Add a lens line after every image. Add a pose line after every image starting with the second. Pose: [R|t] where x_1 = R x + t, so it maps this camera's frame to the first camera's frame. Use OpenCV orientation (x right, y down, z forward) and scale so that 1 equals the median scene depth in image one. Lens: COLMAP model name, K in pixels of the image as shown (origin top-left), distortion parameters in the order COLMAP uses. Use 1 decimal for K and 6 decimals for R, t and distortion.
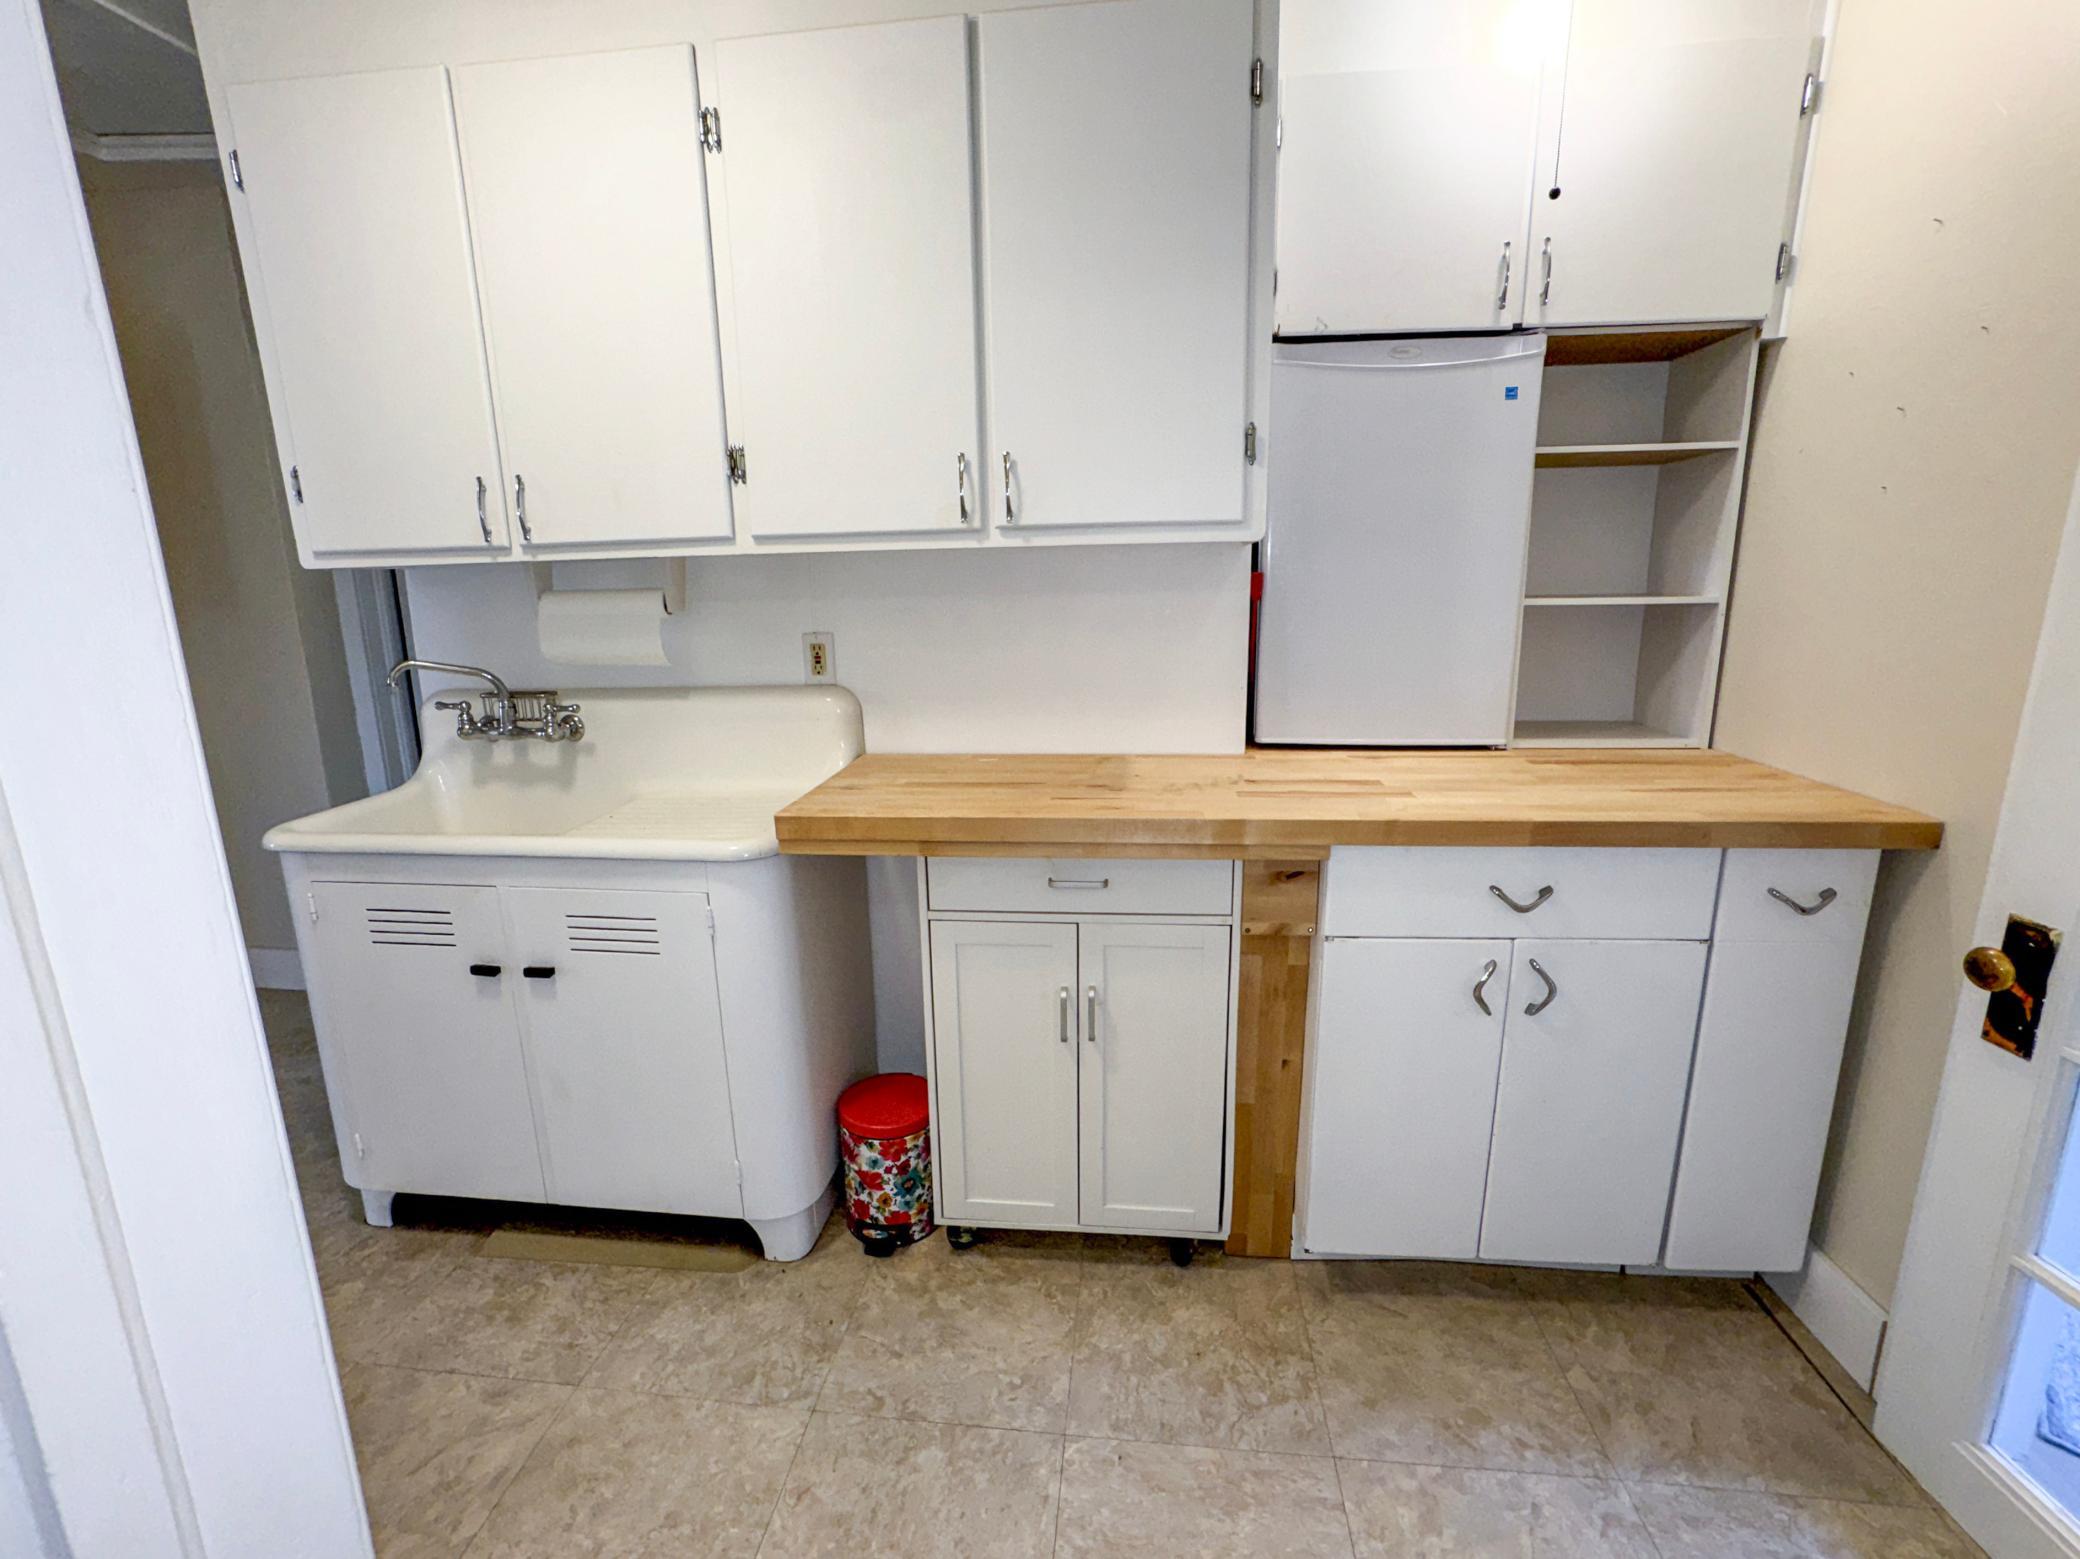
lens RADIAL K [[907.7, 0, 1049.2], [0, 907.7, 781.8], [0, 0, 1]] dist [-0.015597, 0.001218]
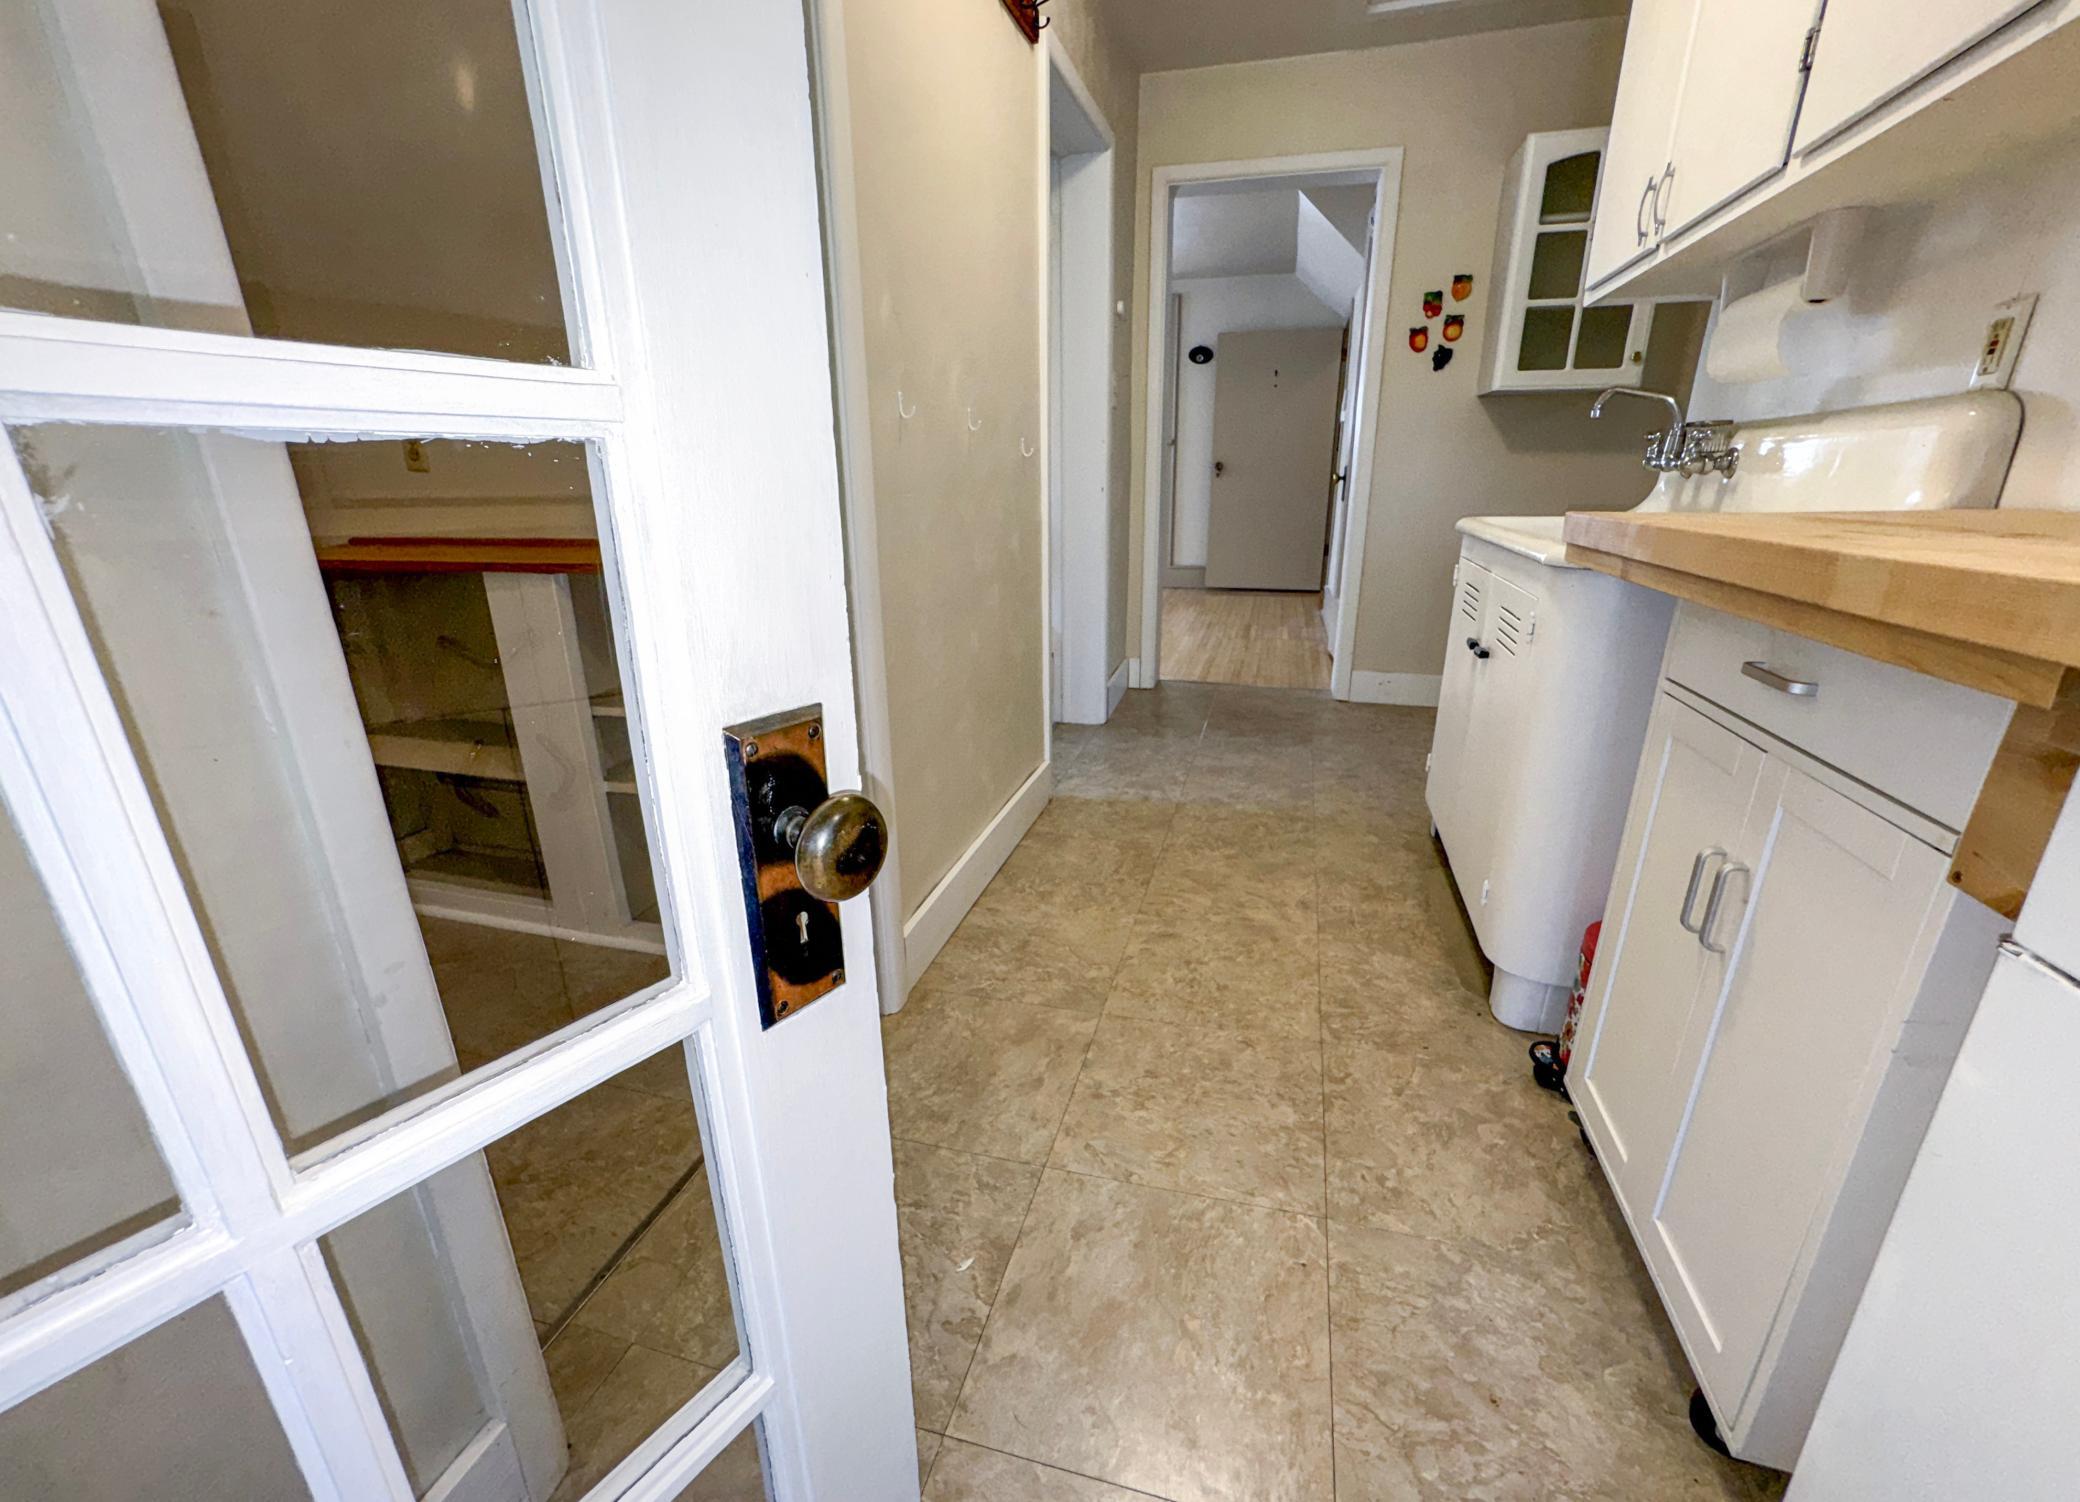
lens RADIAL K [[866.0, 0, 1045.7], [0, 866.0, 779.7], [0, 0, 1]] dist [-0.001203, 0.000136]
pose [[-0.163309, 0.342798, -0.925105, 0.632503], [-0.200770, 0.906525, 0.371355, 0.061380], [0.965930, 0.246379, -0.079220, 0.618877]]
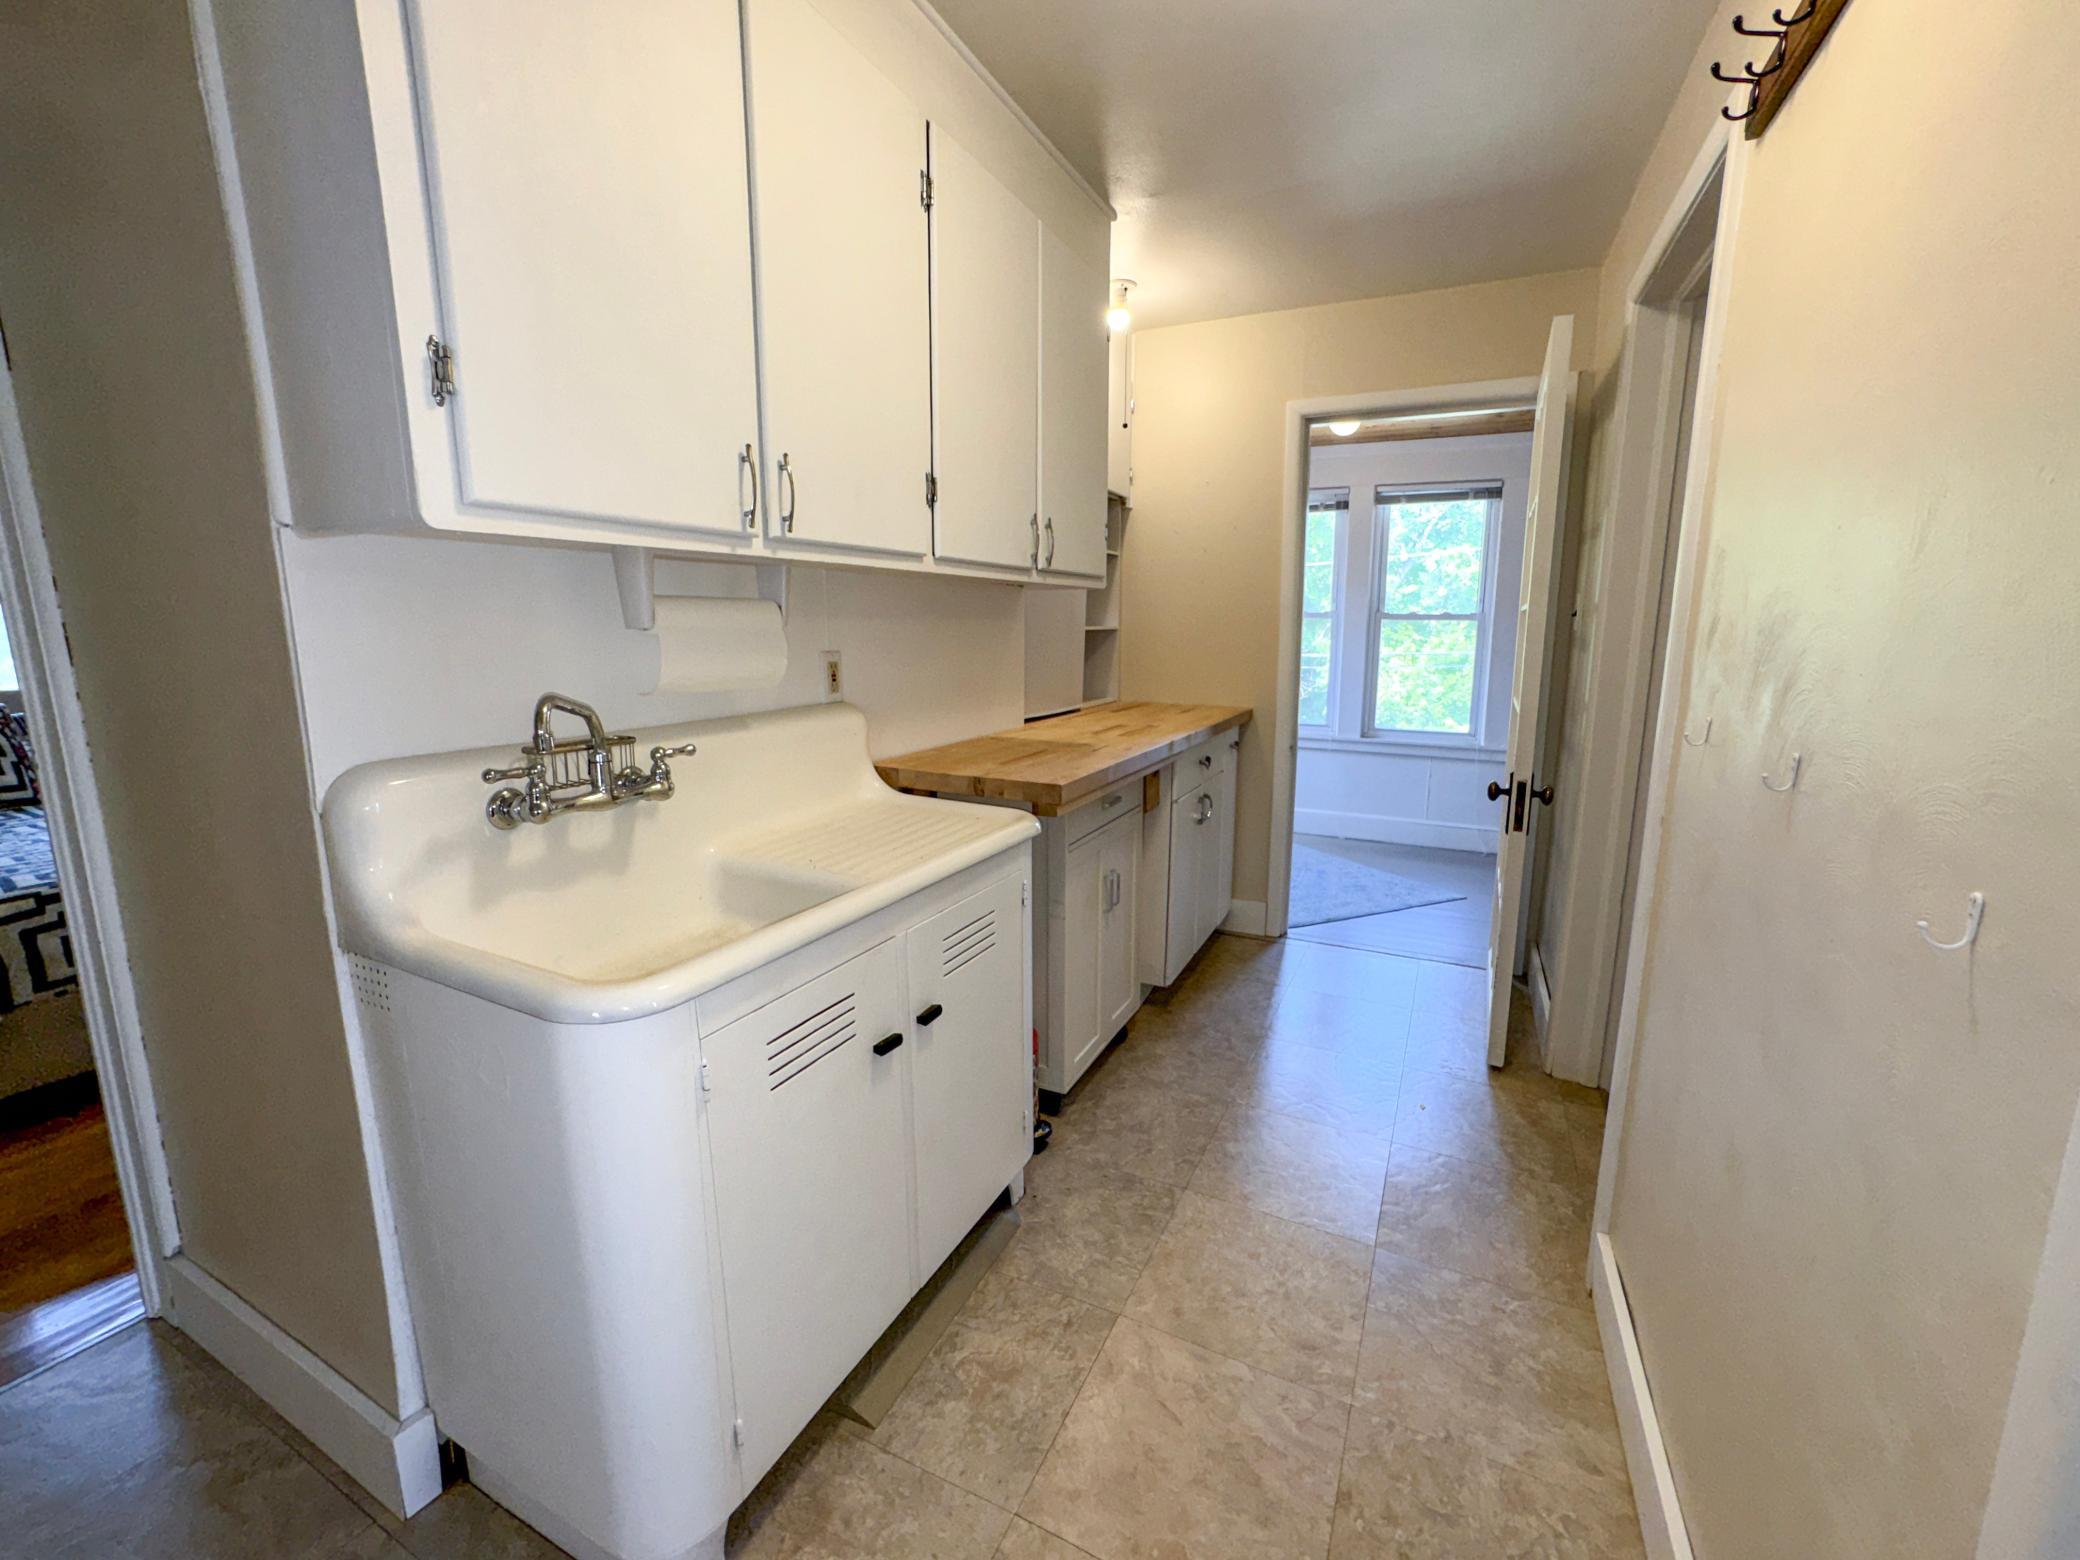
lens RADIAL K [[859.7, 0, 1053.5], [0, 859.7, 781.1], [0, 0, 1]] dist [-0.025947, 0.003715]
pose [[0.327009, -0.150537, 0.932954, -1.361218], [0.196082, 0.976555, 0.088843, -0.073911], [-0.924455, 0.153883, 0.348860, 0.578053]]
